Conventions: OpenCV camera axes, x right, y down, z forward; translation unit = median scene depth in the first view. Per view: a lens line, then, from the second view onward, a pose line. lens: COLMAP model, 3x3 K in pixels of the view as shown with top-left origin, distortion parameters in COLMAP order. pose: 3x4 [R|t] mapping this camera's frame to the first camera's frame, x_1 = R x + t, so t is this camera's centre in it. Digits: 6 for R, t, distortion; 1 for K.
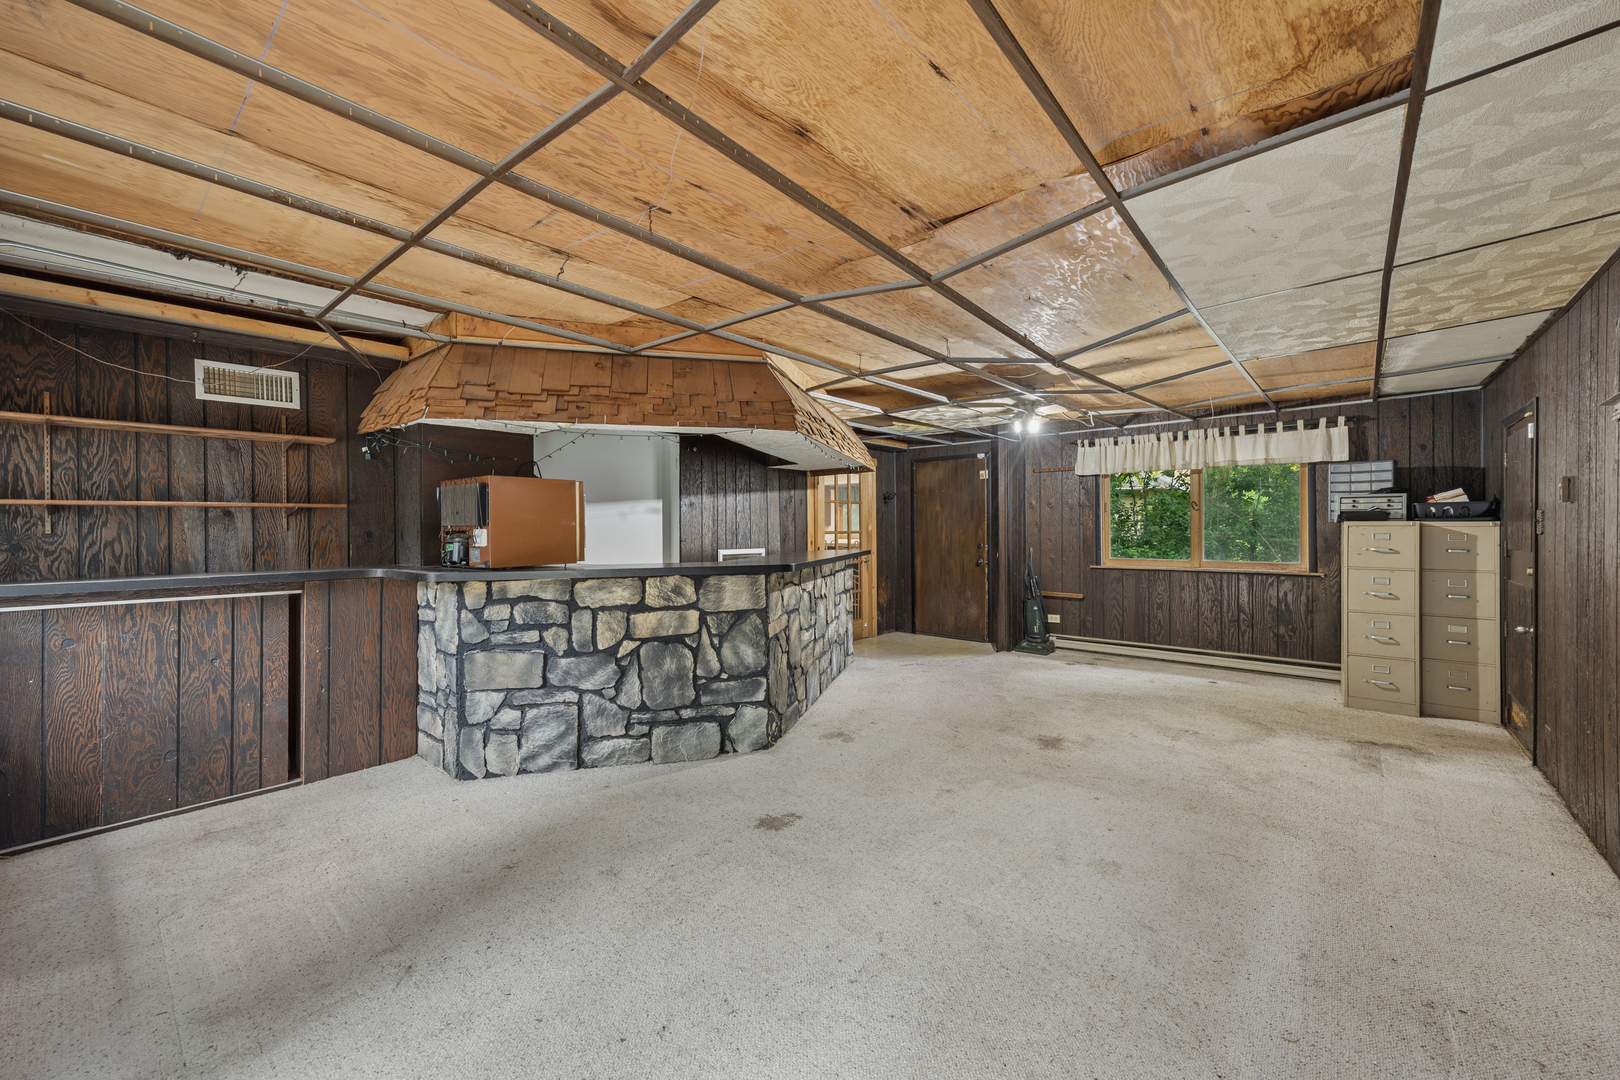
lens RADIAL K [[637.7, 0, 810.0], [0, 637.7, 540.0], [0, 0, 1]] dist [0.001296, 0.000017]
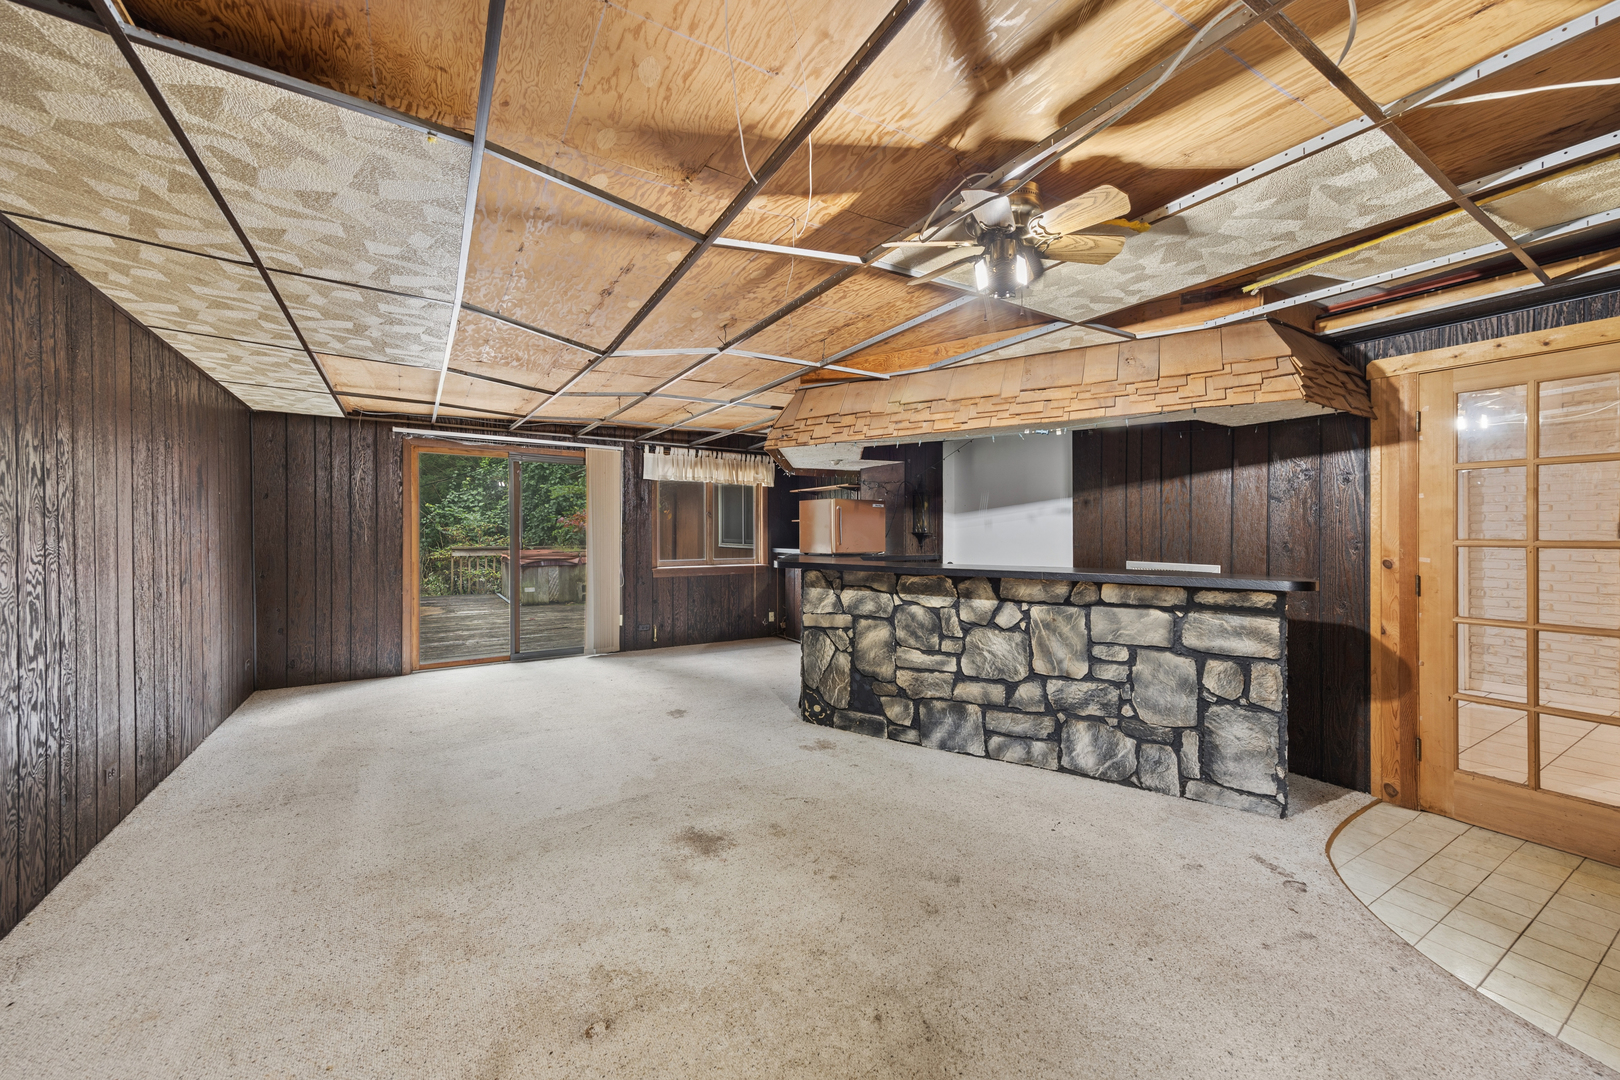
lens RADIAL K [[637.7, 0, 810.0], [0, 637.7, 540.0], [0, 0, 1]] dist [0.001296, 0.000017]
pose [[-0.312950, 0.013027, -0.949680, 1.038249], [-0.018863, 0.999623, 0.019929, -0.024614], [0.949582, 0.024151, -0.312586, 1.380456]]
